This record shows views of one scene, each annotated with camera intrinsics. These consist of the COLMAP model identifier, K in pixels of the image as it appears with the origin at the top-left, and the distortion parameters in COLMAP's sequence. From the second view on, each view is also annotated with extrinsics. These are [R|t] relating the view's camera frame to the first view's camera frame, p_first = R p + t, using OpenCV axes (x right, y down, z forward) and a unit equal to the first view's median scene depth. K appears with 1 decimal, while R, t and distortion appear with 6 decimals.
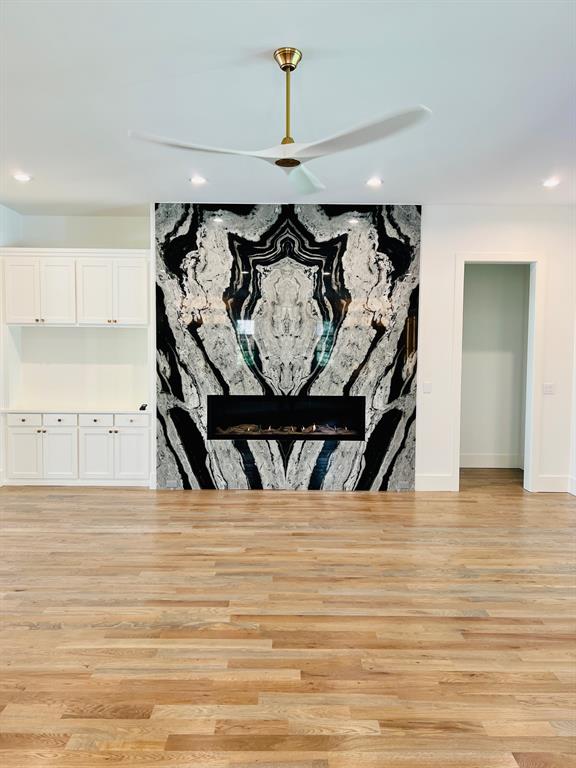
lens RADIAL K [[573.5, 0, 288.0], [0, 573.5, 384.0], [0, 0, 1]] dist [0.070637, -0.080338]
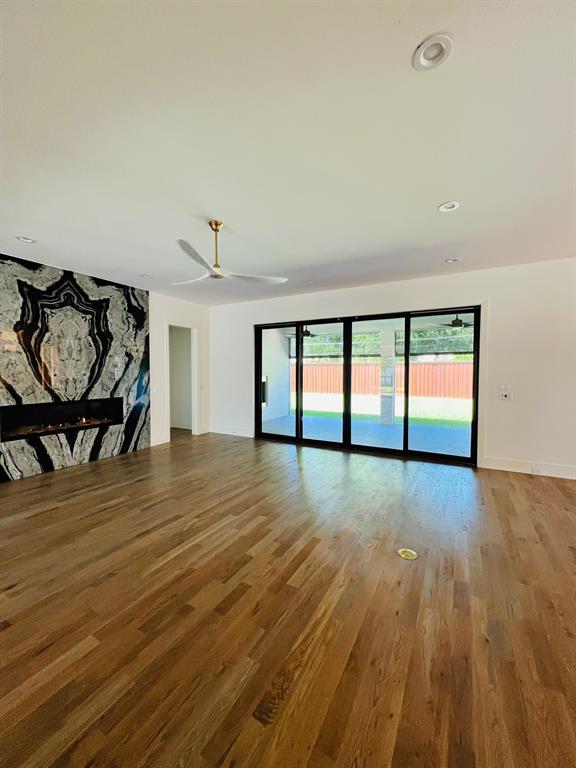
lens RADIAL K [[306.8, 0, 288.5], [0, 306.8, 379.1], [0, 0, 1]] dist [0.001282, 0.000082]
pose [[0.497271, -0.030257, 0.867067, -0.405317], [0.053193, 0.998575, 0.004339, -0.008789], [-0.865963, 0.043965, 0.498172, 0.136457]]
